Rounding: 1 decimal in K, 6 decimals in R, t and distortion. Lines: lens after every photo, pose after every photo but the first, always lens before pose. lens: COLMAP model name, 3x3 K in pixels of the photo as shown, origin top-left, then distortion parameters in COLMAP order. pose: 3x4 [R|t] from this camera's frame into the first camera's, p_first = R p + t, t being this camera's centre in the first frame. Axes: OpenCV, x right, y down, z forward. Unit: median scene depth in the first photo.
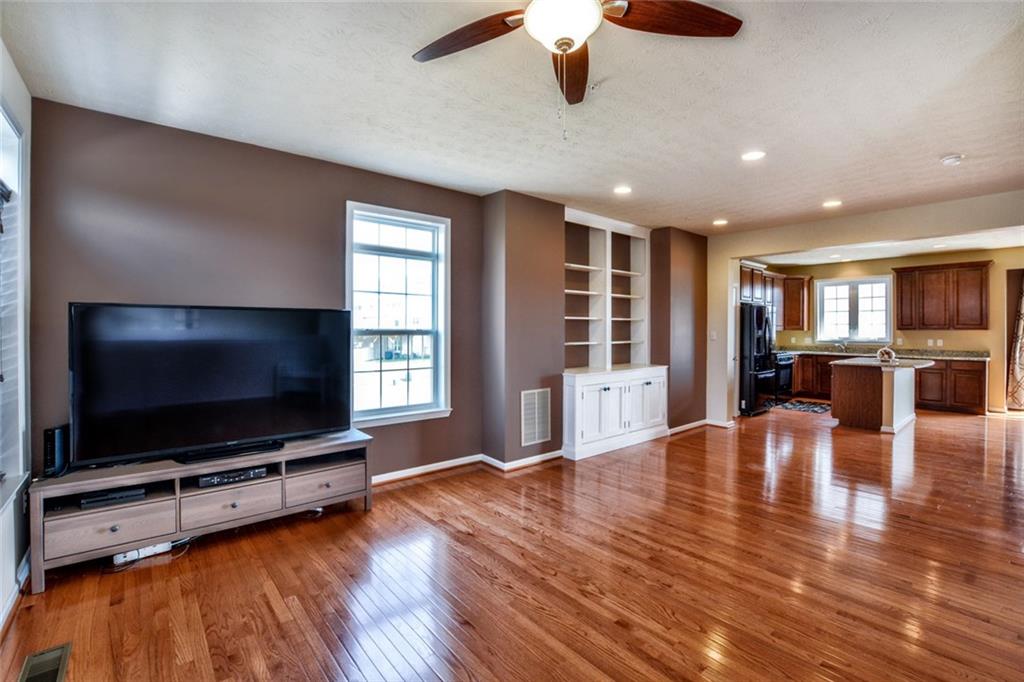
lens RADIAL K [[469.0, 0, 531.6], [0, 469.0, 328.7], [0, 0, 1]] dist [-0.040869, 0.004819]
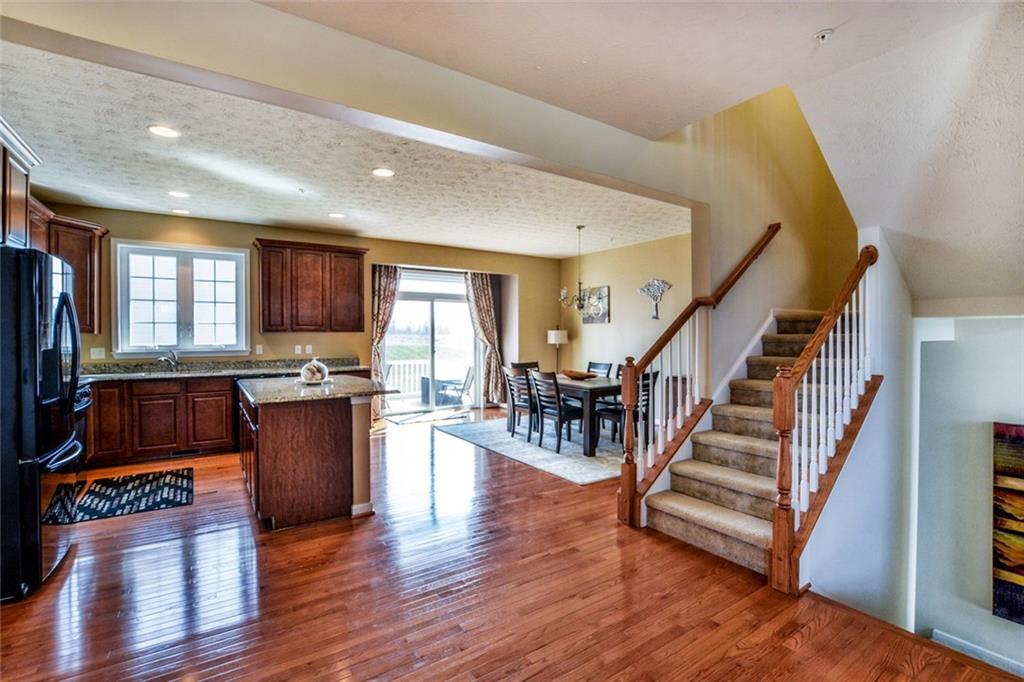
lens RADIAL K [[469.0, 0, 527.9], [0, 469.0, 341.5], [0, 0, 1]] dist [-0.040869, 0.004819]
pose [[0.105030, -0.020333, 0.994261, 0.164519], [-0.000074, 0.999791, 0.020454, 0.002081], [-0.994469, -0.002222, 0.105007, 0.542899]]
